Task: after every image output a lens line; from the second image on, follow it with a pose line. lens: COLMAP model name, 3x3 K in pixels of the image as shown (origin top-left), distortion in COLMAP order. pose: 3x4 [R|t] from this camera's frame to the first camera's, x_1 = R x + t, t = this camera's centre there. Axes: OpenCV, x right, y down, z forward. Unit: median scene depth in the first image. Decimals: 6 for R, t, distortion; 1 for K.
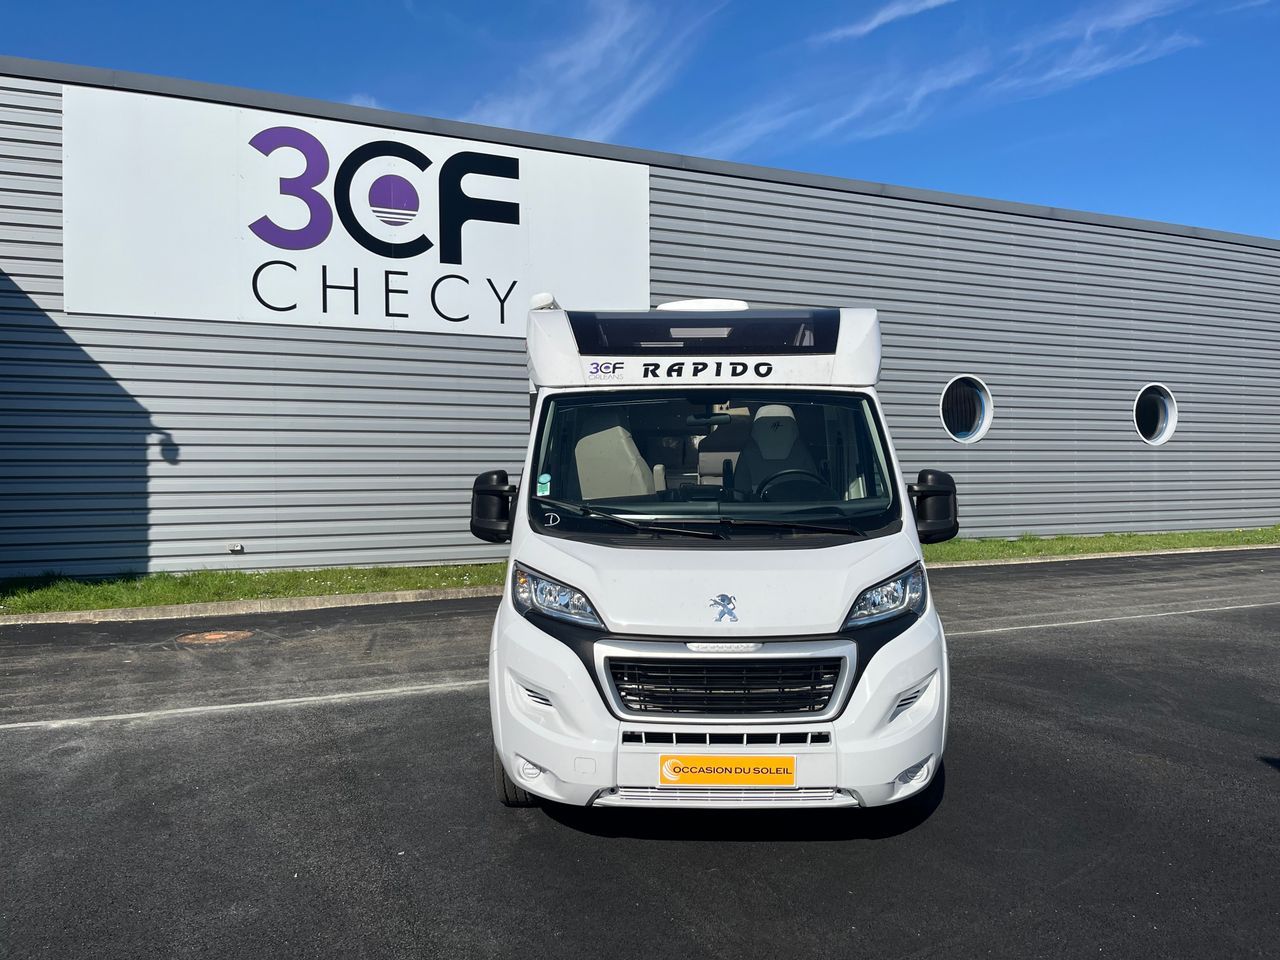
lens RADIAL K [[974.7, 0, 644.1], [0, 974.7, 478.8], [0, 0, 1]] dist [0.050853, -0.055224]
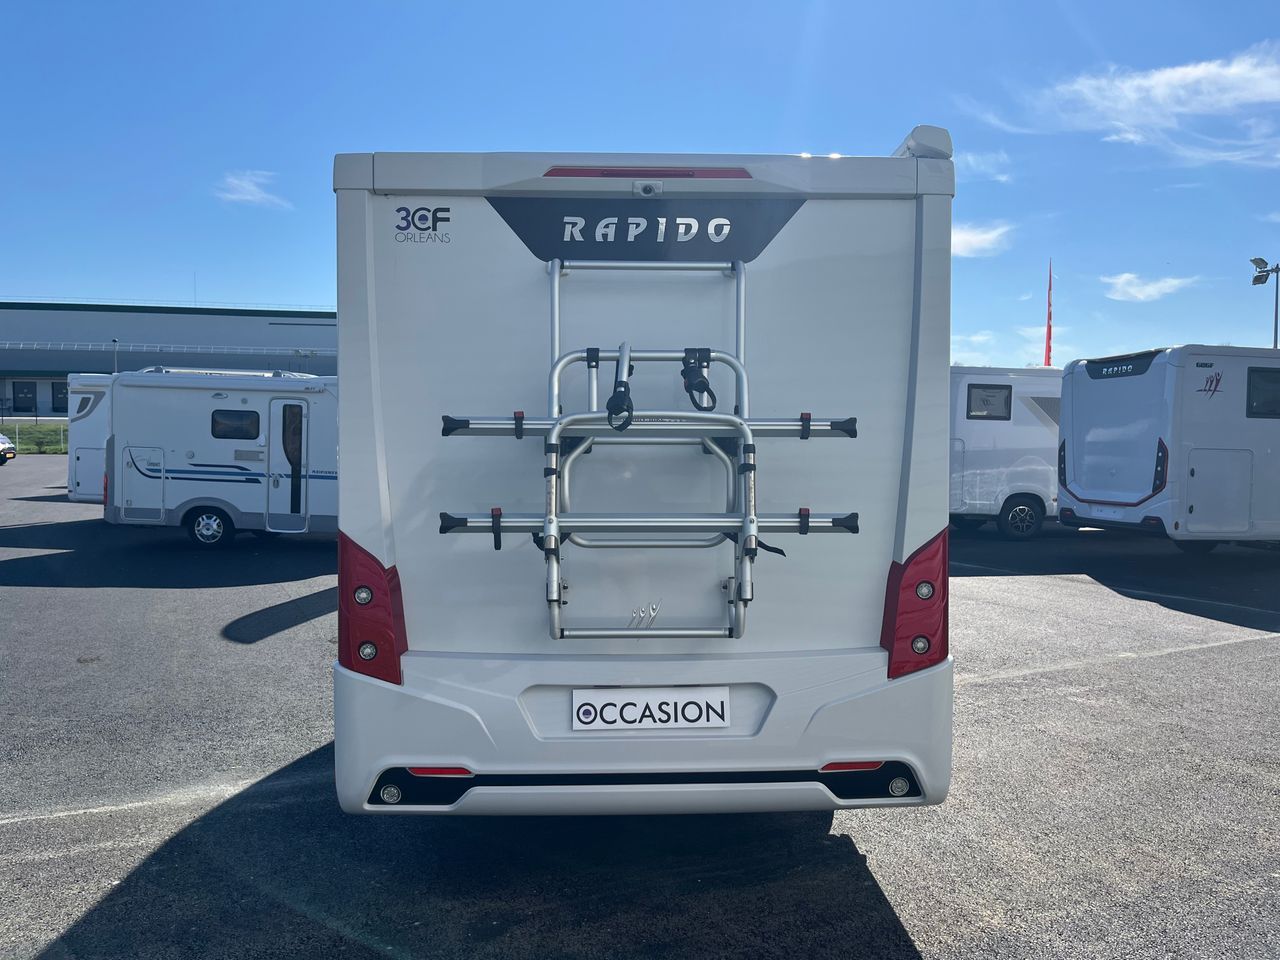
lens RADIAL K [[974.7, 0, 639.3], [0, 974.7, 475.8], [0, 0, 1]] dist [0.050853, -0.055224]
pose [[0.925265, 0.020891, -0.378745, 2.764875], [-0.016709, 0.999758, 0.014327, 0.959558], [0.378952, -0.006928, 0.925390, -3.301960]]
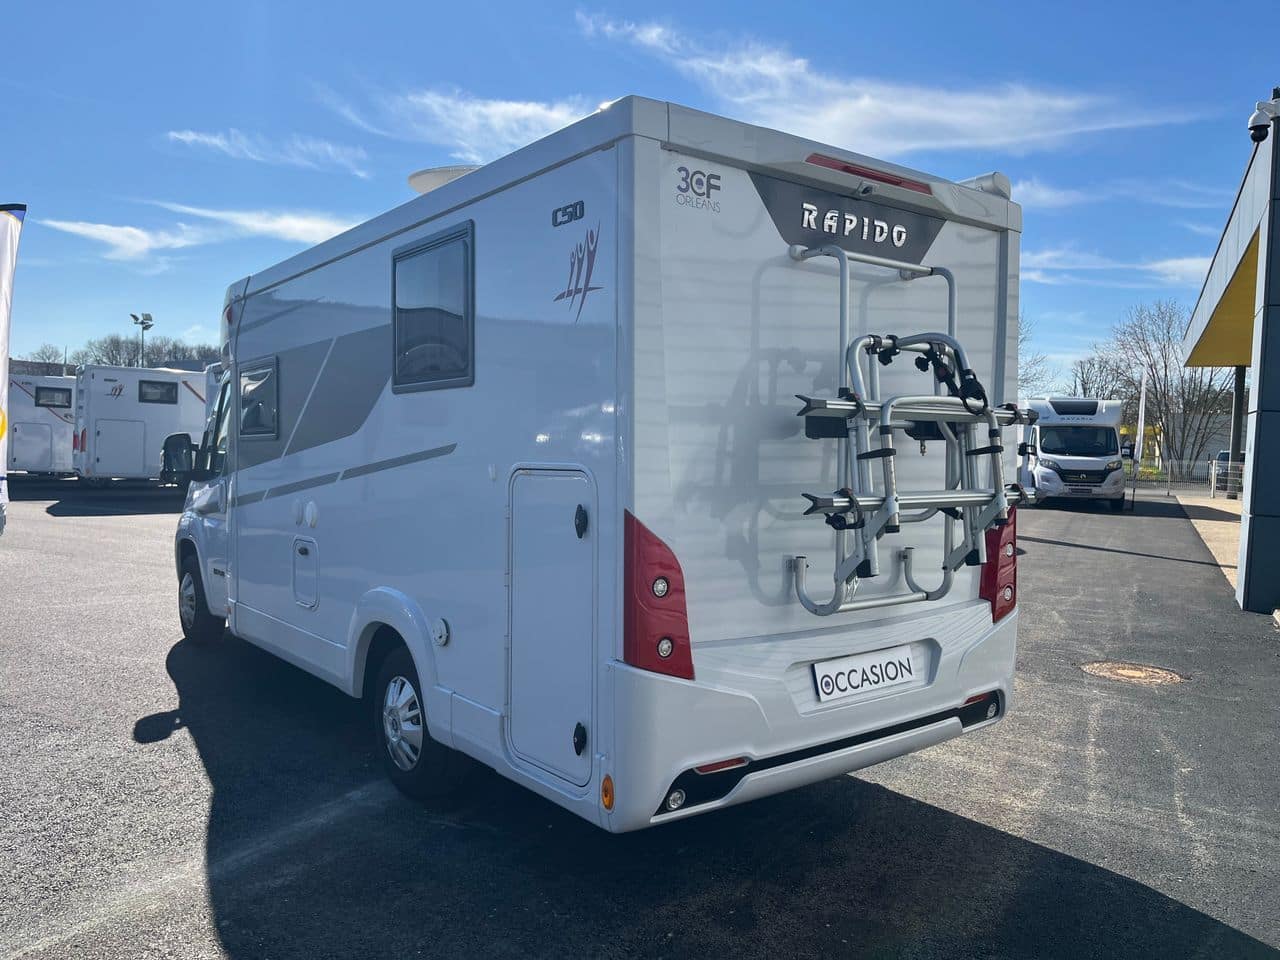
lens RADIAL K [[974.7, 0, 643.3], [0, 974.7, 478.7], [0, 0, 1]] dist [0.050853, -0.055224]
pose [[0.970786, 0.013089, 0.239590, -1.673452], [-0.017525, 0.999712, 0.016395, 1.085122], [-0.239306, -0.020115, 0.970736, -3.606799]]
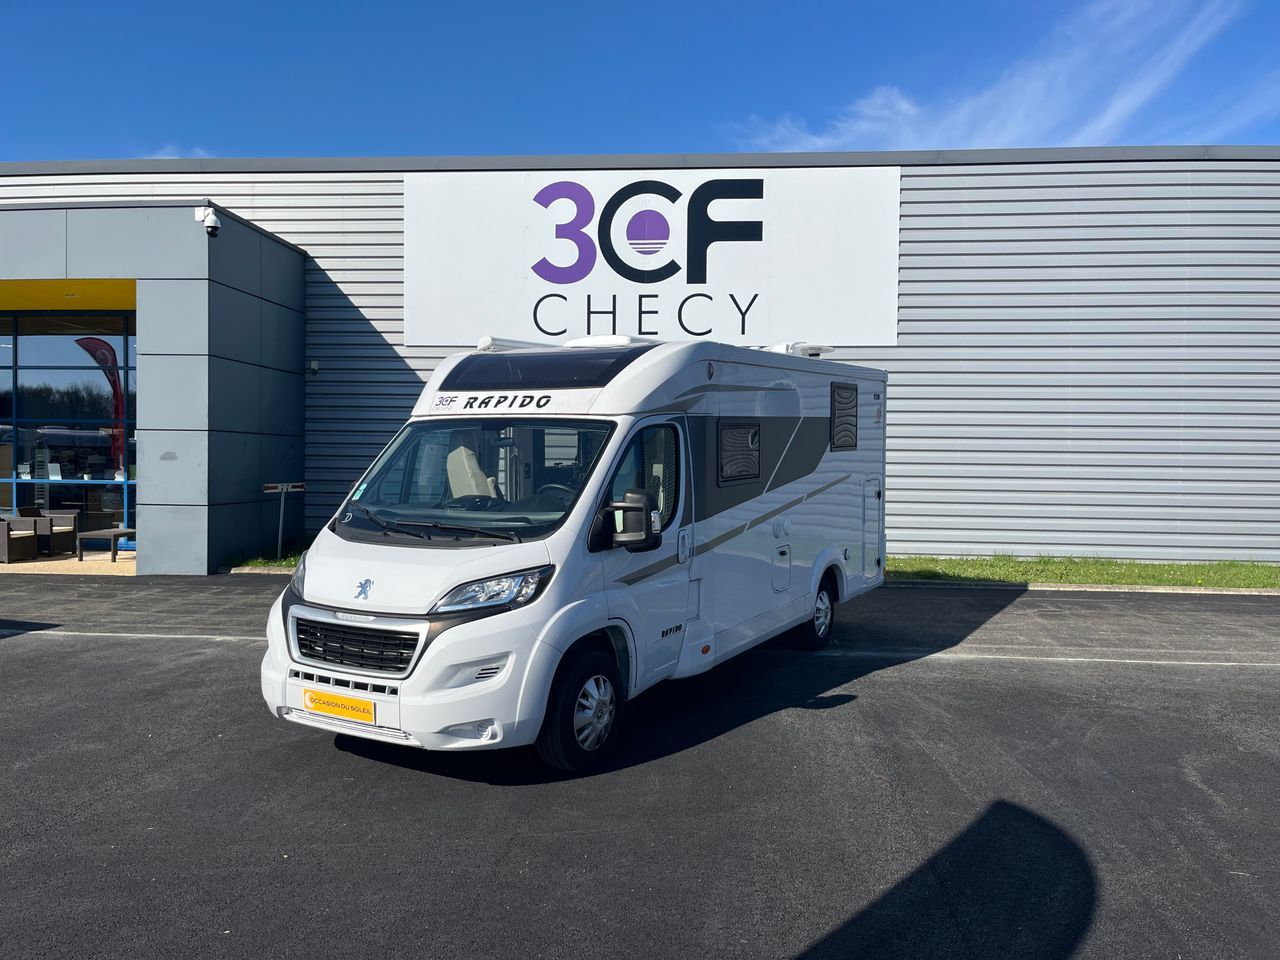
lens RADIAL K [[974.7, 0, 647.1], [0, 974.7, 484.4], [0, 0, 1]] dist [0.050853, -0.055224]
pose [[0.873978, 0.028436, -0.485133, 0.318121], [-0.021379, 0.999570, 0.020077, -0.014031], [0.485496, -0.007175, 0.874210, 0.002530]]
